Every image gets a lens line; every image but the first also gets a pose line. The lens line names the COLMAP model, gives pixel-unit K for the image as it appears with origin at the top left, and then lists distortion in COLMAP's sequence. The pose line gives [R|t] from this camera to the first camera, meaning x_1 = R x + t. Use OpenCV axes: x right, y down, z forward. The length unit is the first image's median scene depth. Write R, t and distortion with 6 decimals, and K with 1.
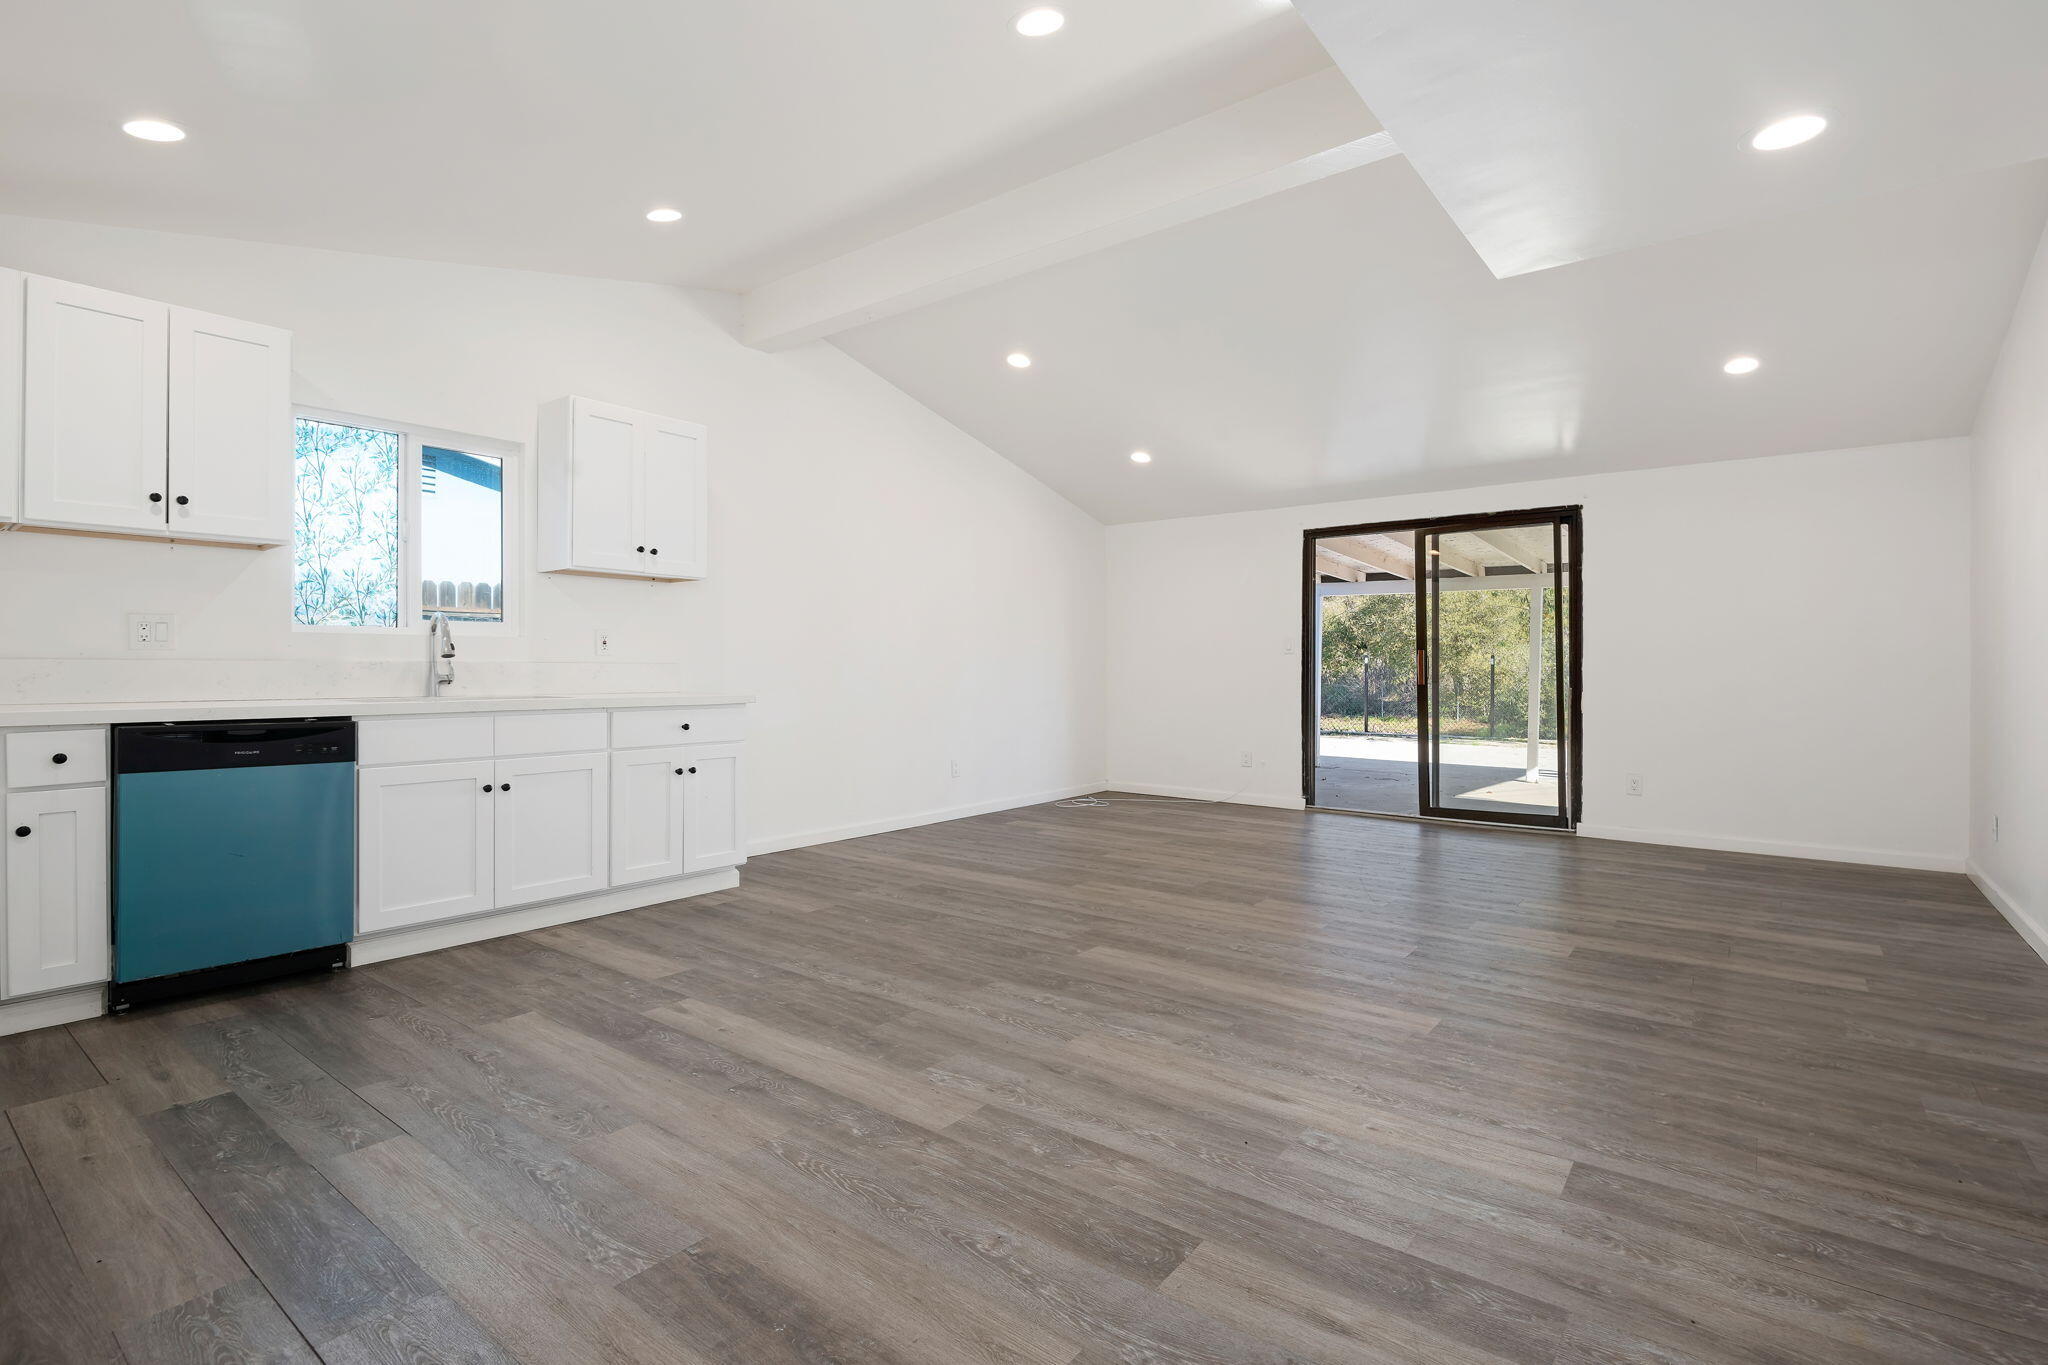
lens RADIAL K [[978.5, 0, 1022.8], [0, 978.5, 661.4], [0, 0, 1]] dist [-0.006319, 0.000033]
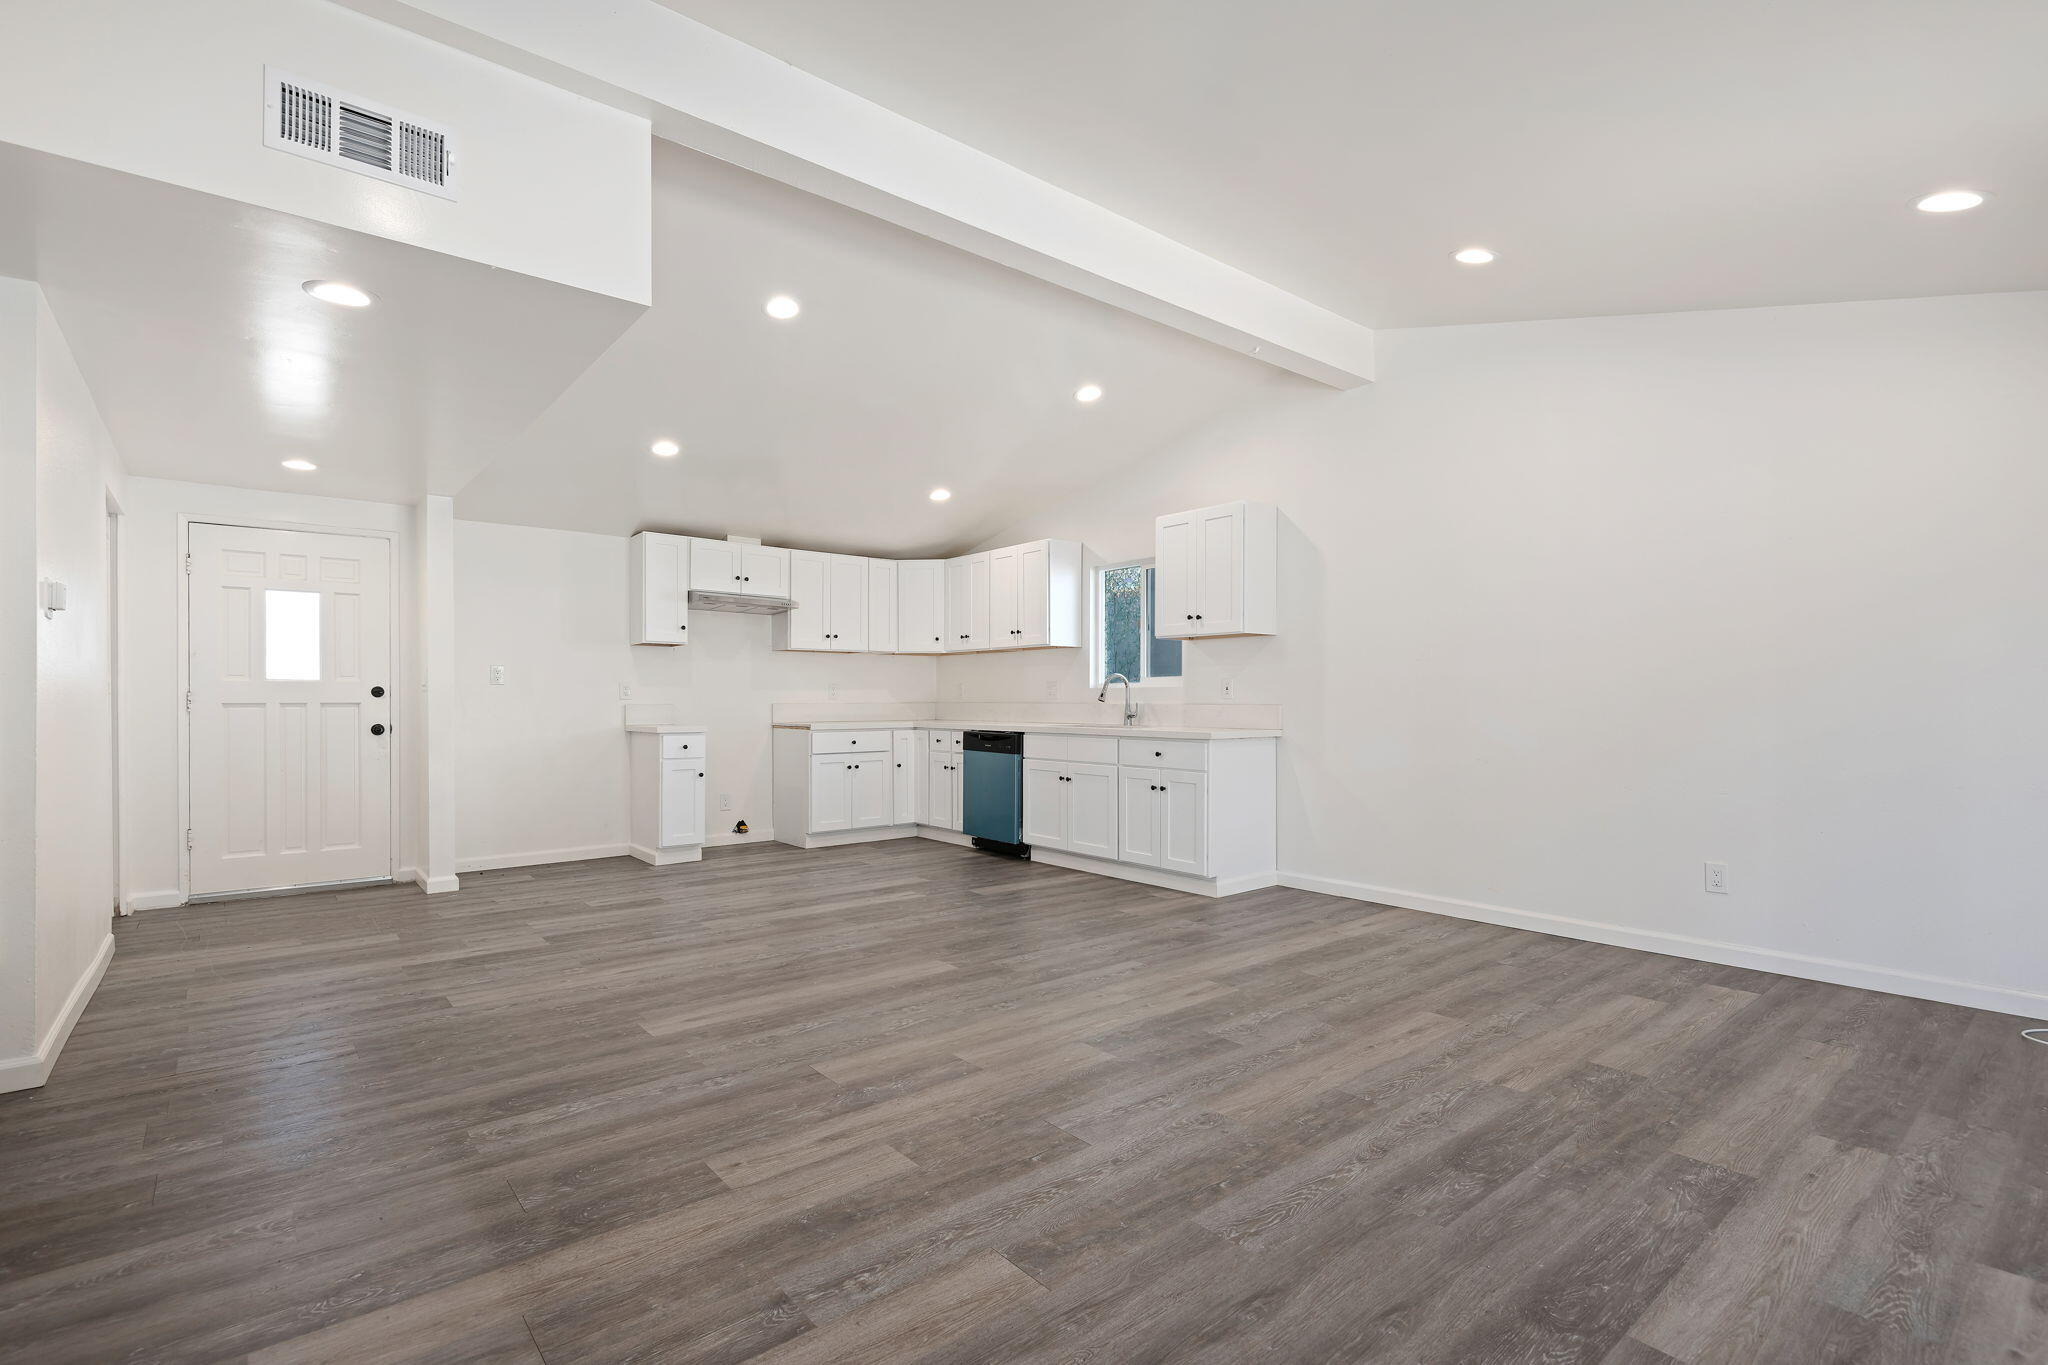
lens RADIAL K [[943.0, 0, 1020.5], [0, 943.0, 704.5], [0, 0, 1]] dist [-0.000885, -0.002016]
pose [[-0.216557, 0.002838, -0.976266, 1.283365], [0.006416, 0.999978, 0.001484, -0.003516], [0.976249, -0.005943, -0.216571, 1.529825]]
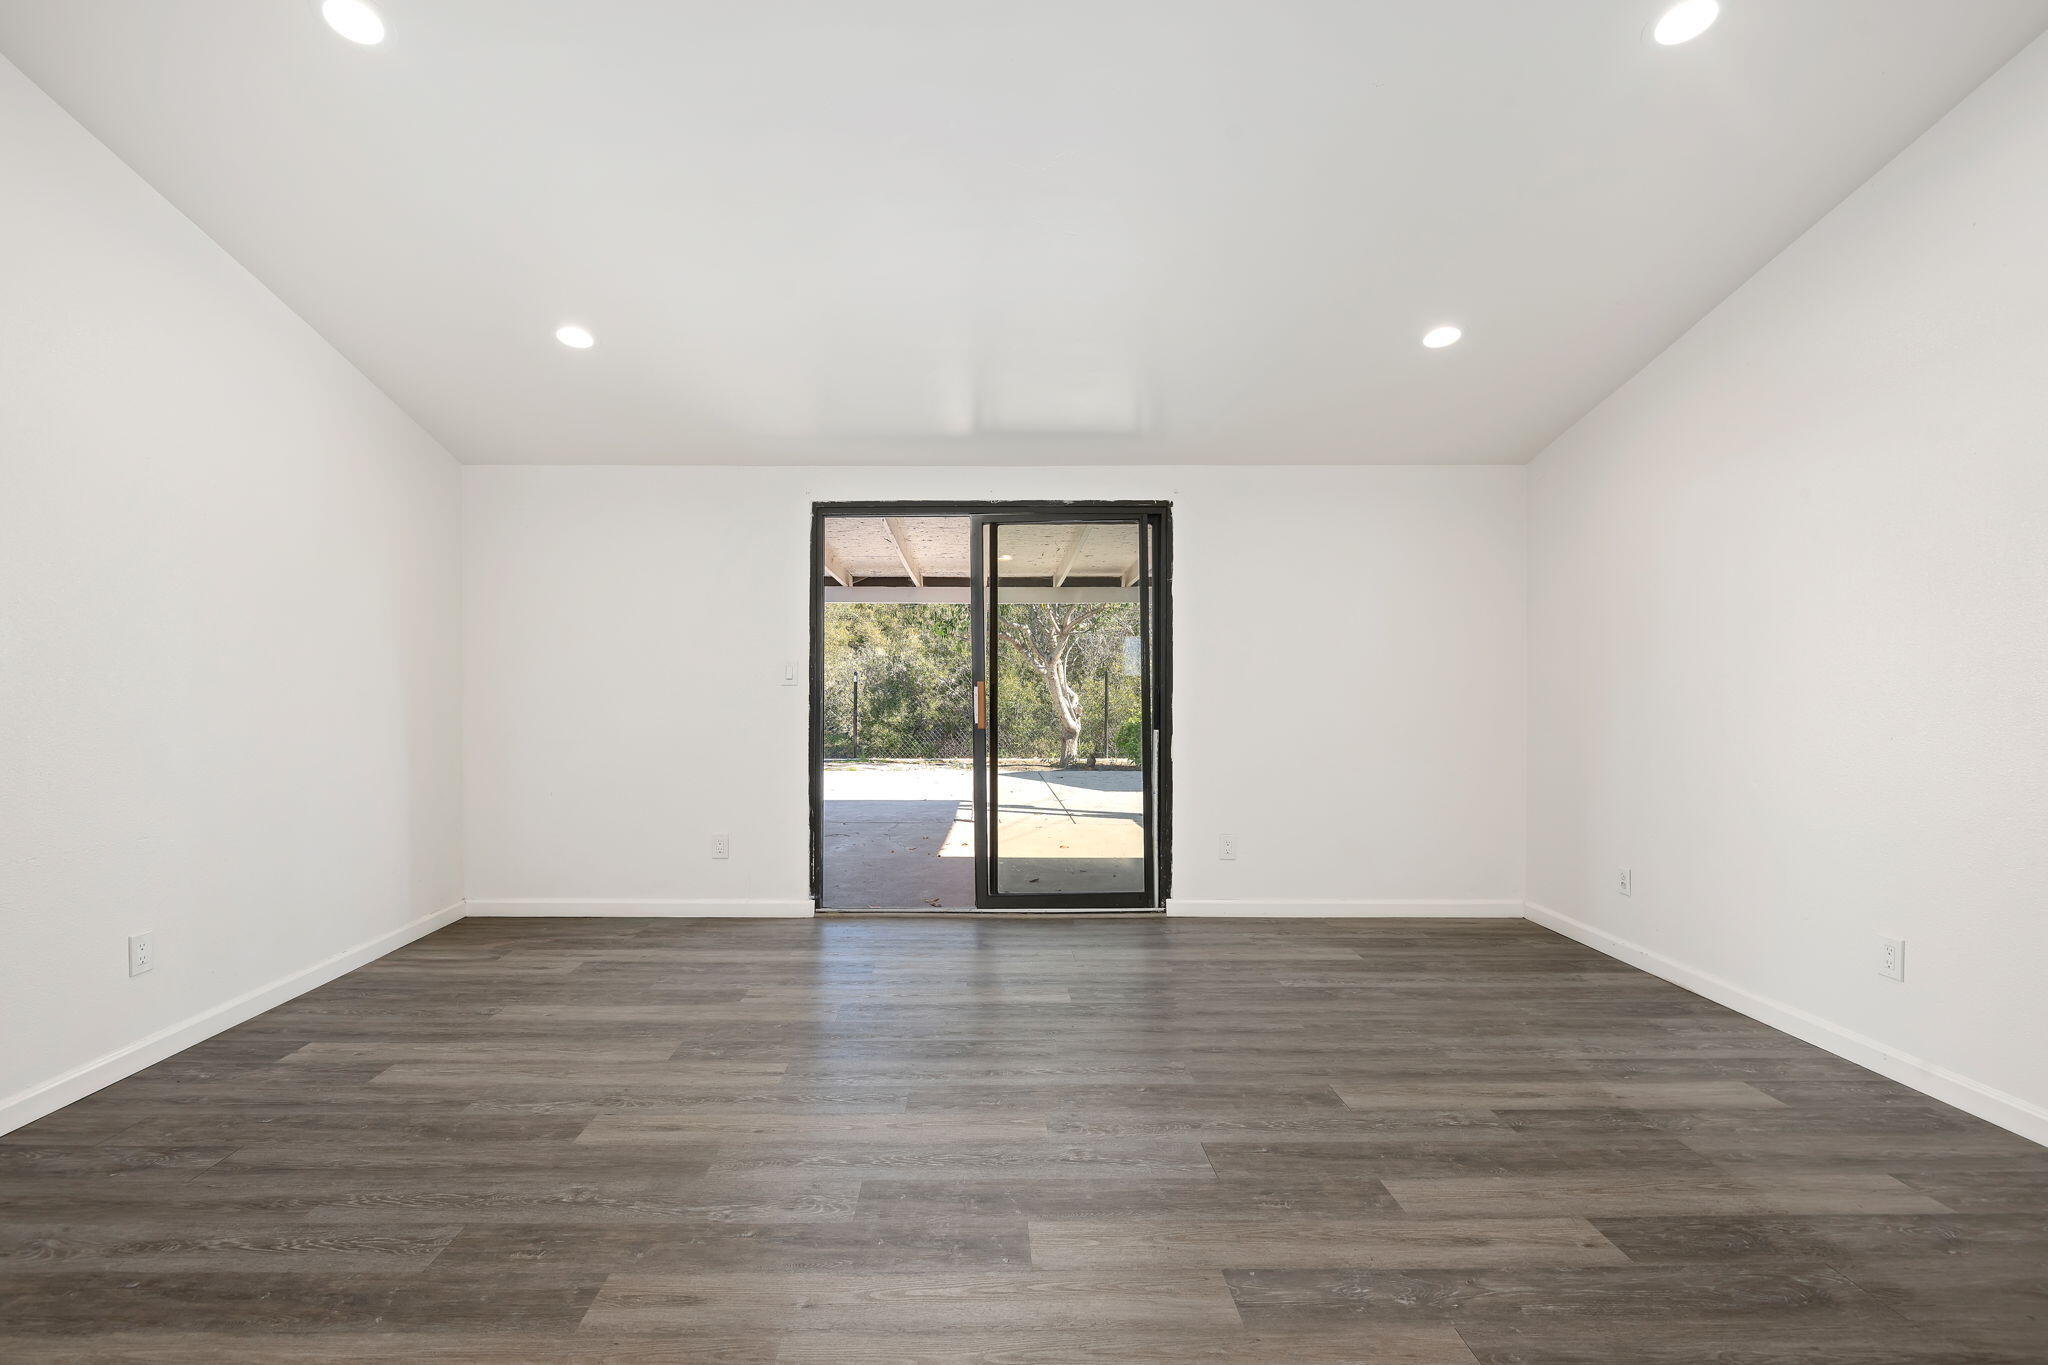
lens RADIAL K [[978.5, 0, 982.1], [0, 978.5, 703.4], [0, 0, 1]] dist [-0.006319, 0.000033]
pose [[0.786482, -0.017664, 0.617361, -0.088407], [-0.001725, 0.999524, 0.030795, -0.039952], [-0.617611, -0.025284, 0.786077, 0.908411]]
